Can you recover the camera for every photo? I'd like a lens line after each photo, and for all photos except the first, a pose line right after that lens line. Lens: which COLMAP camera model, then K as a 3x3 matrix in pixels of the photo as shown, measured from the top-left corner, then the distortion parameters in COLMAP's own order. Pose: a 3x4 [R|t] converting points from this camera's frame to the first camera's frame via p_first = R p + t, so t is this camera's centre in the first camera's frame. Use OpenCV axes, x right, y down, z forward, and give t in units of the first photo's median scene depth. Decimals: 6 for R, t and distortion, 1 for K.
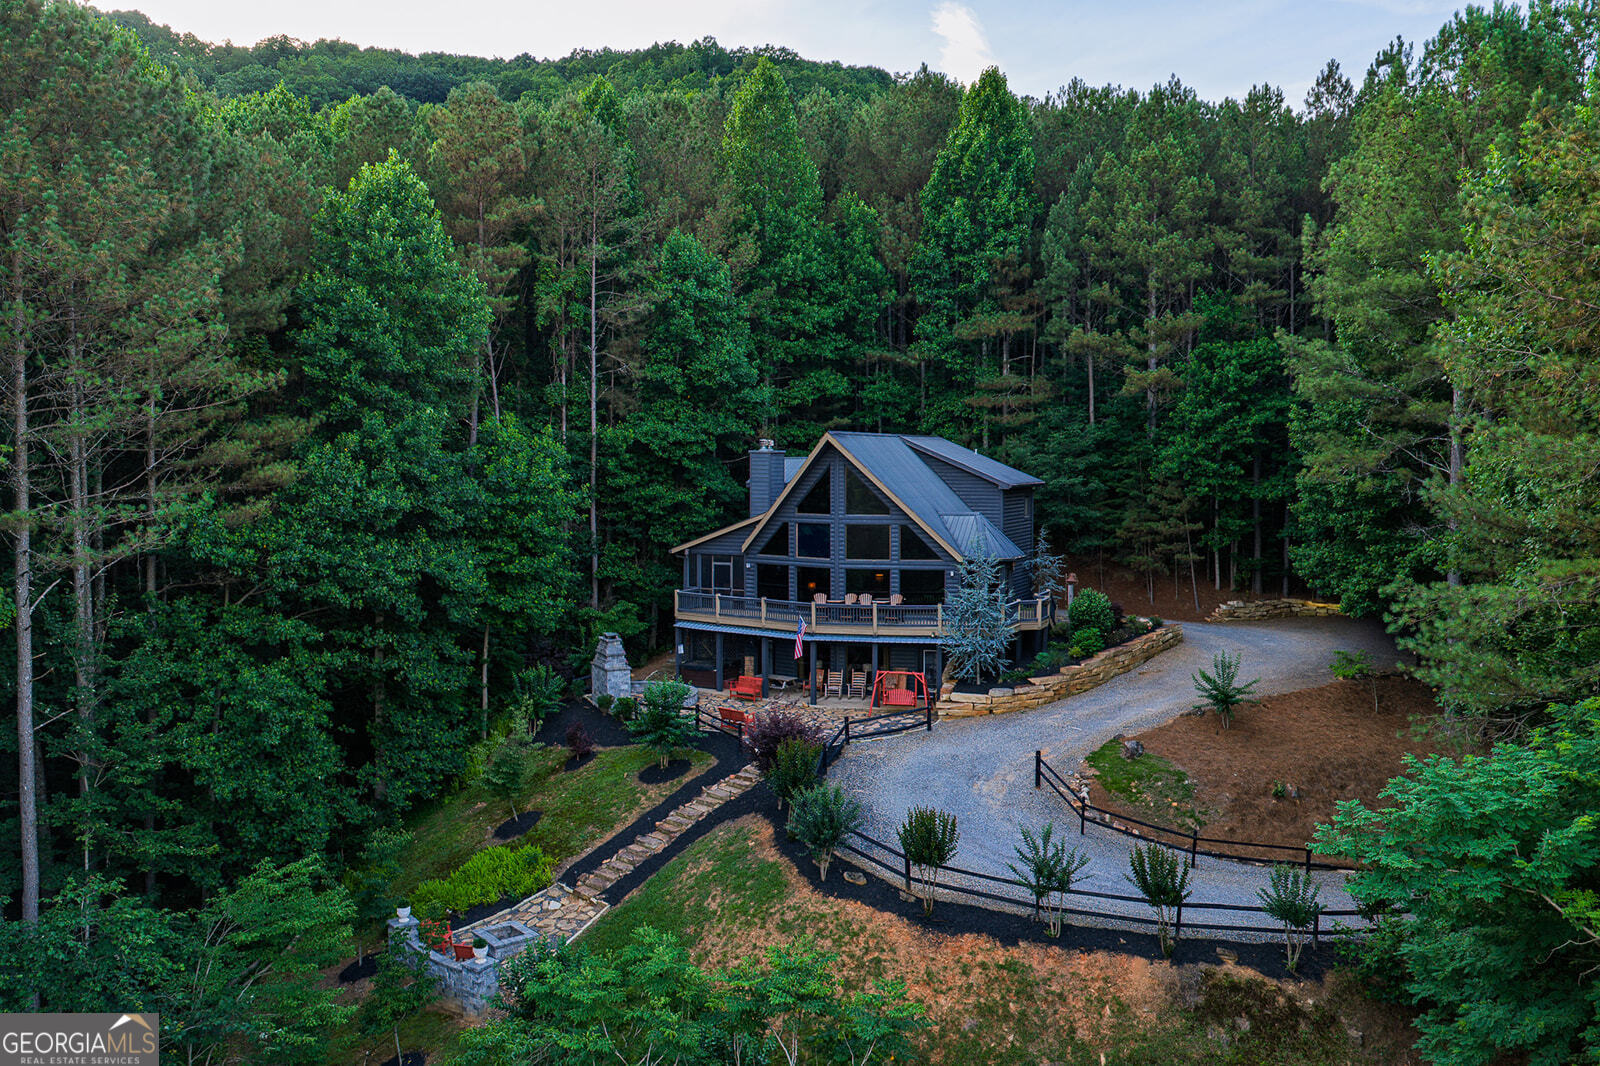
lens RADIAL K [[1331.3, 0, 800.0], [0, 1331.3, 533.0], [0, 0, 1]] dist [0.006940, -0.004668]
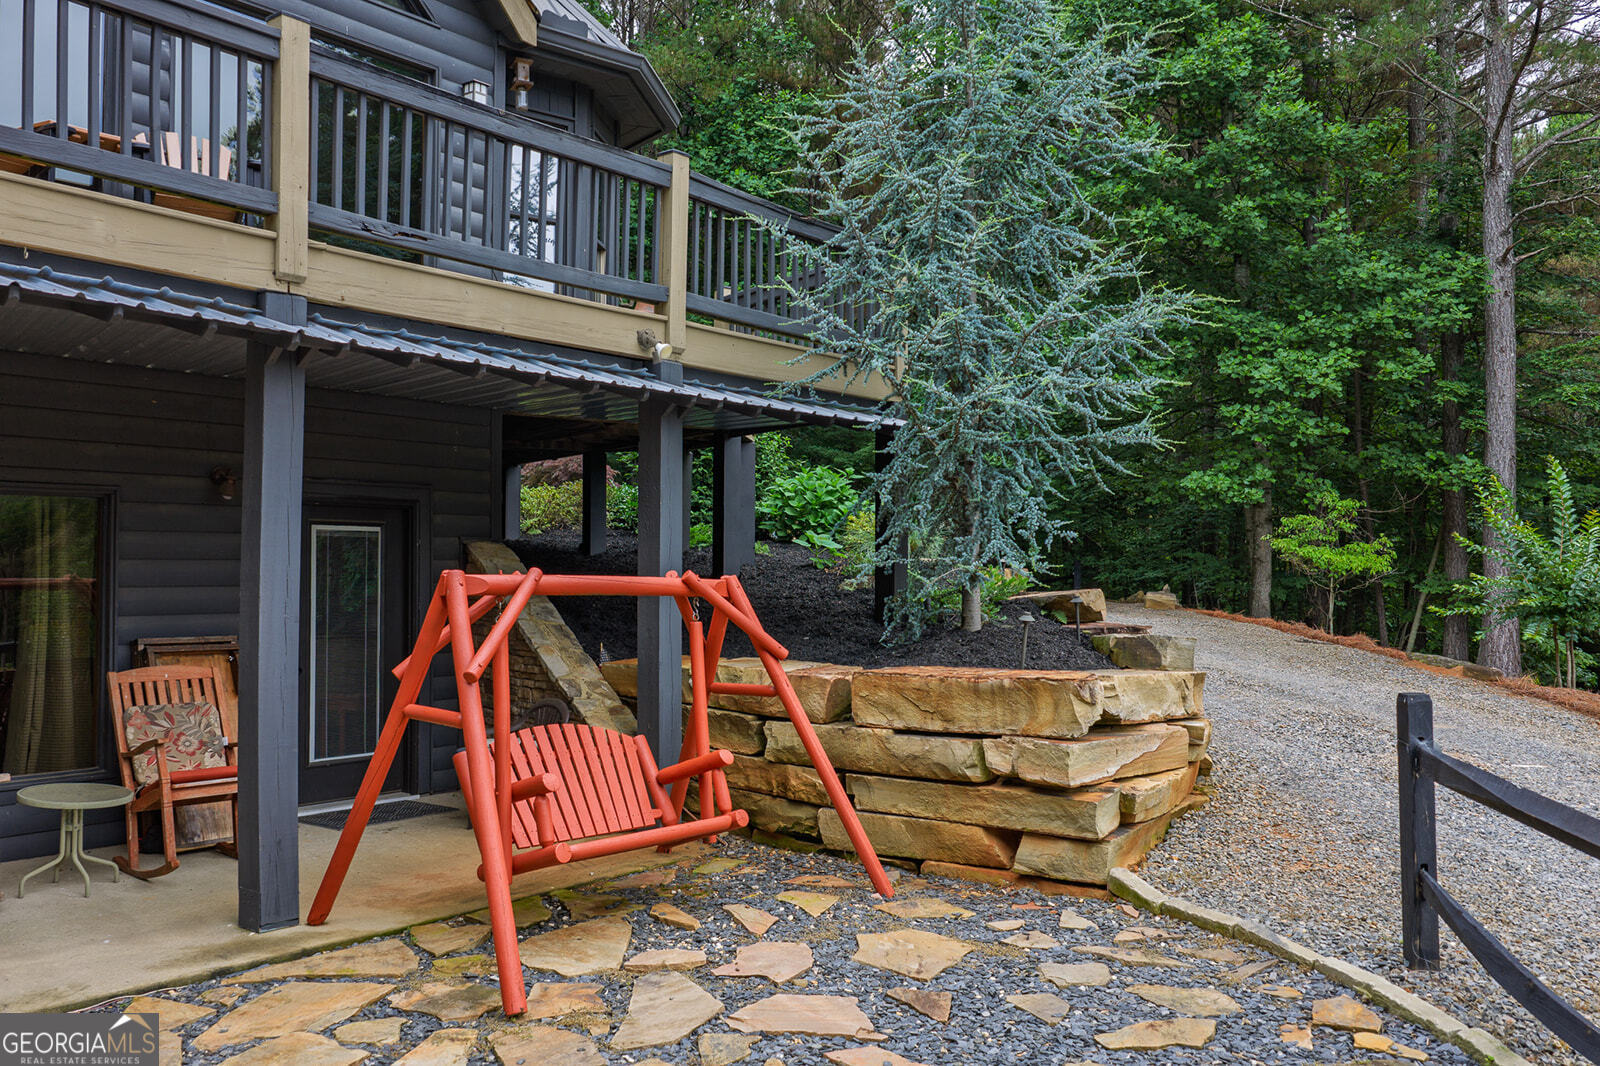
lens RADIAL K [[1324.2, 0, 802.7], [0, 1324.2, 541.9], [0, 0, 1]] dist [0.015009, -0.029809]
pose [[0.469973, 0.031581, 0.882115, -0.022808], [0.056056, 0.996275, -0.065534, 0.103934], [-0.880899, 0.080247, 0.466452, 0.872534]]
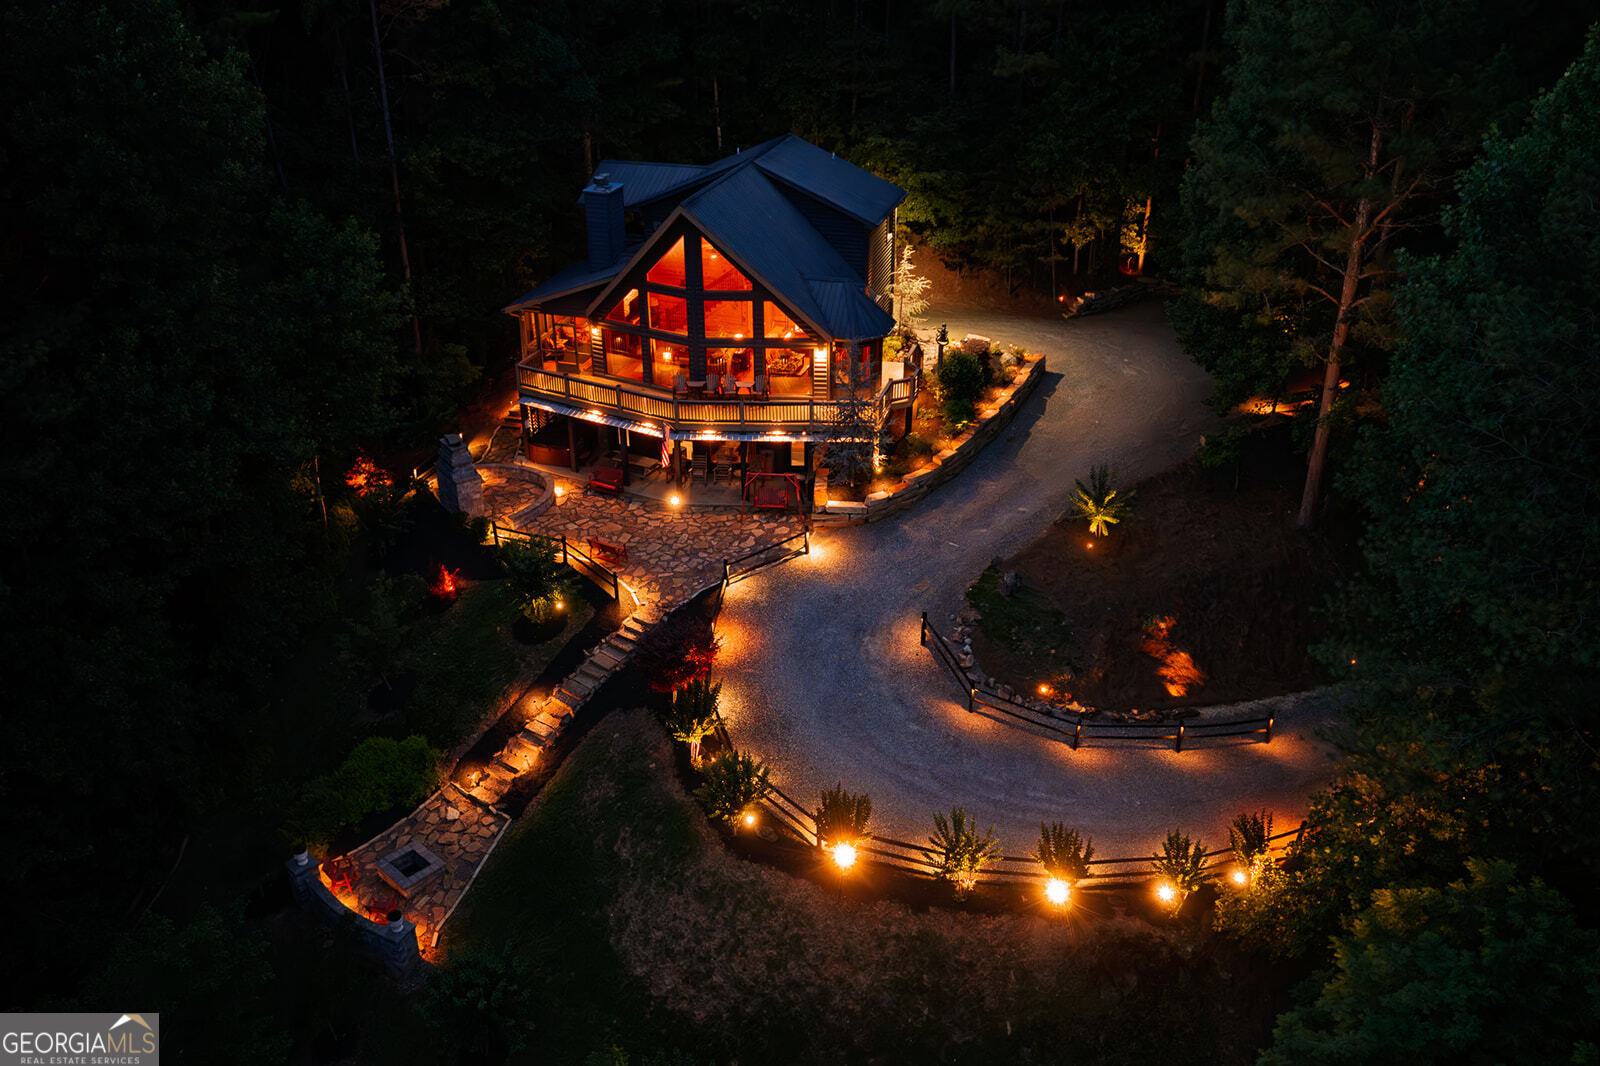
lens RADIAL K [[1324.2, 0, 802.7], [0, 1324.2, 541.9], [0, 0, 1]] dist [0.015009, -0.029809]
pose [[0.988019, -0.070722, 0.137177, -0.034639], [0.007391, 0.909490, 0.415660, -0.233278], [-0.154157, -0.409666, 0.899116, 0.110581]]
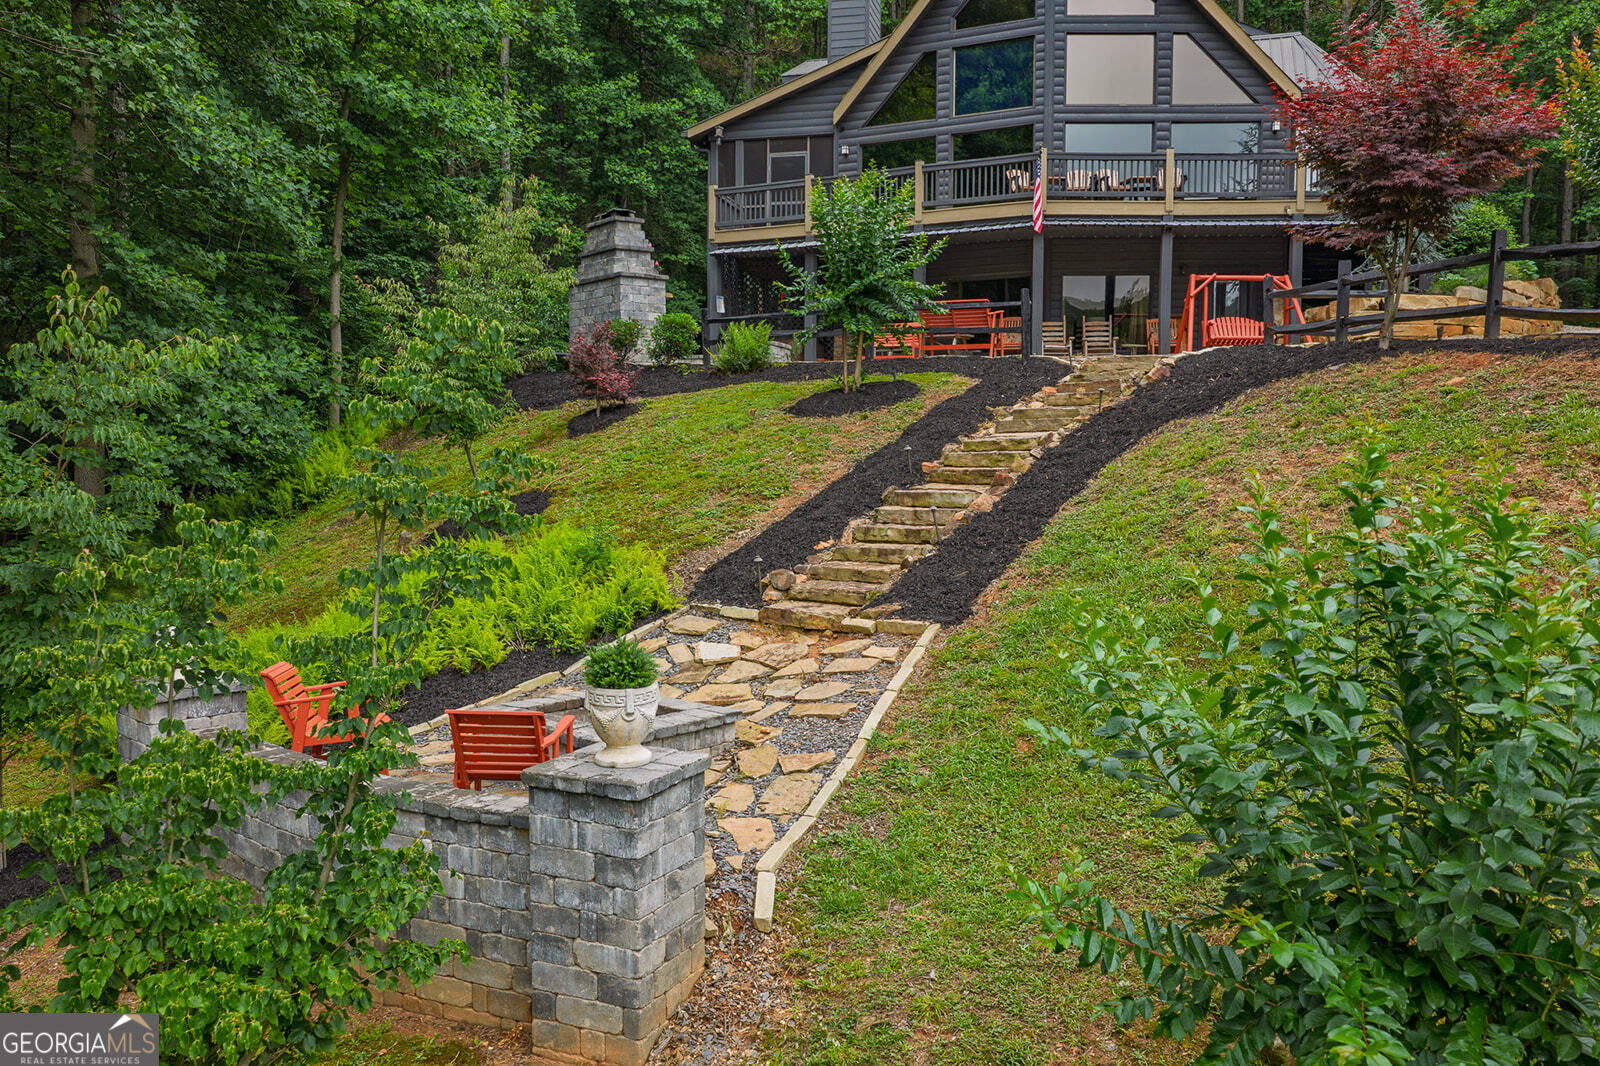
lens RADIAL K [[1324.2, 0, 802.7], [0, 1324.2, 541.9], [0, 0, 1]] dist [0.015009, -0.029809]
pose [[0.983348, -0.008952, 0.181514, -0.160961], [0.008089, 0.999952, 0.005490, 0.186644], [-0.181555, -0.003931, 0.983373, 0.518823]]
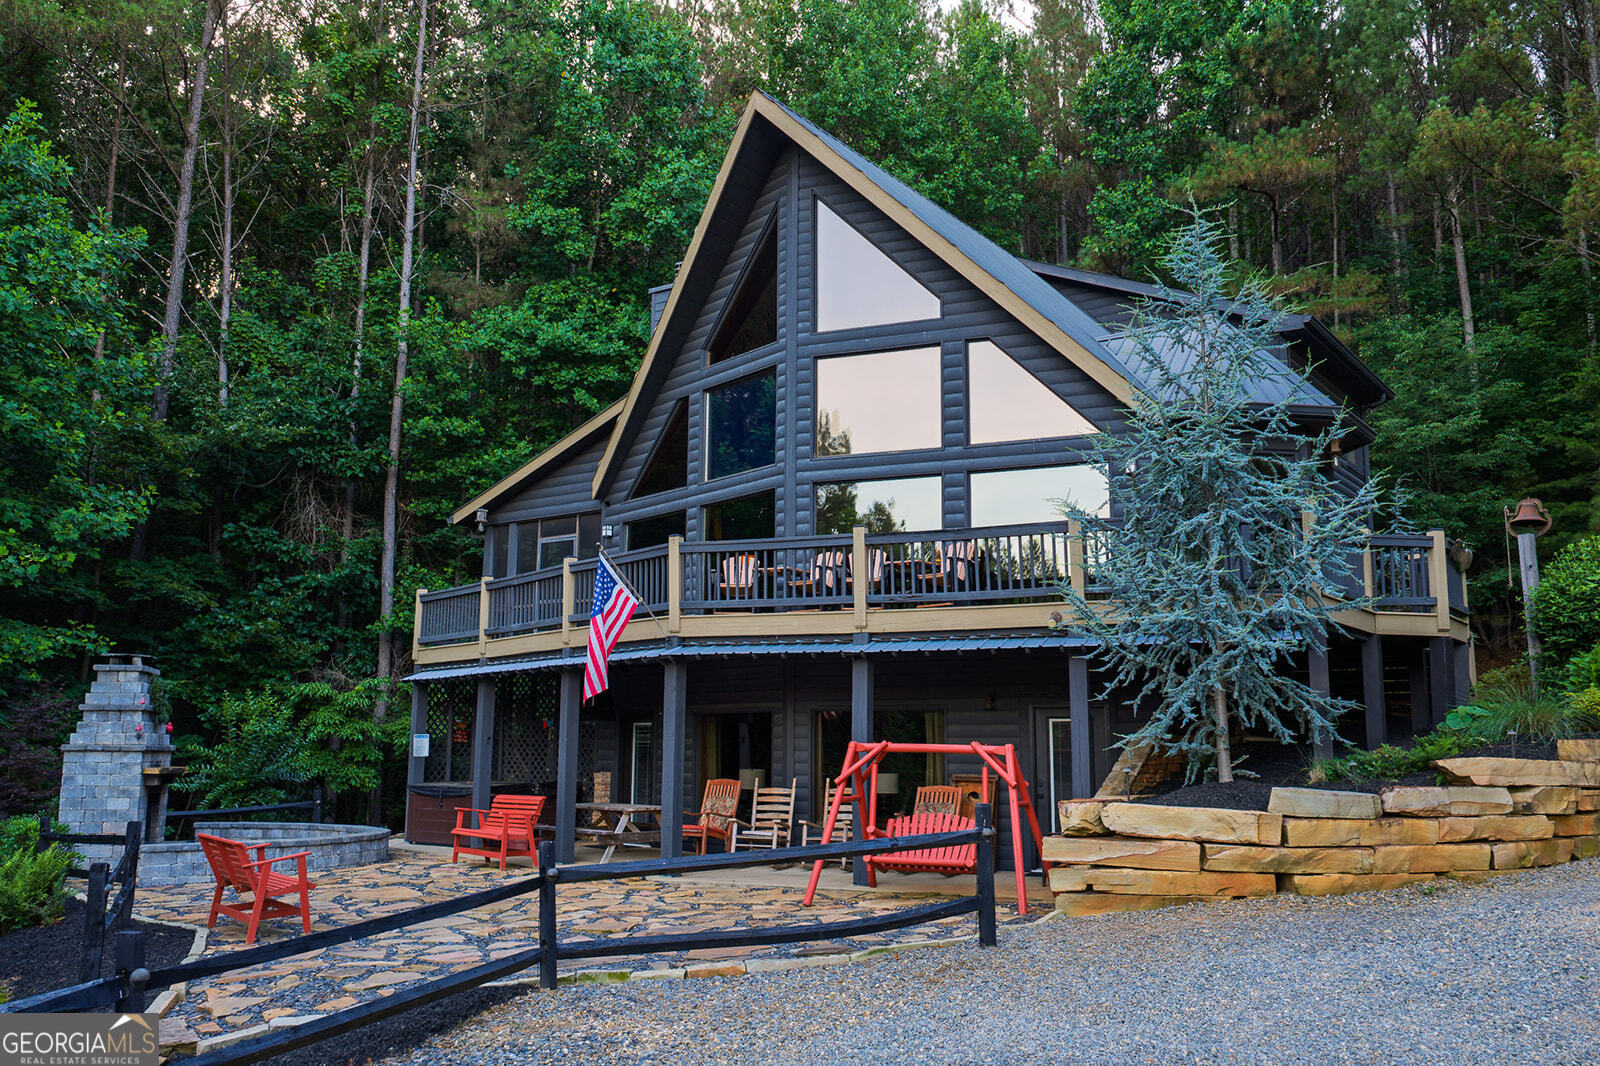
lens RADIAL K [[1324.2, 0, 802.7], [0, 1324.2, 541.9], [0, 0, 1]] dist [0.015009, -0.029809]
pose [[0.980971, -0.021445, -0.192965, 0.097483], [-0.020611, 0.976762, -0.213331, 0.115408], [0.193056, 0.213249, 0.957734, 0.681544]]
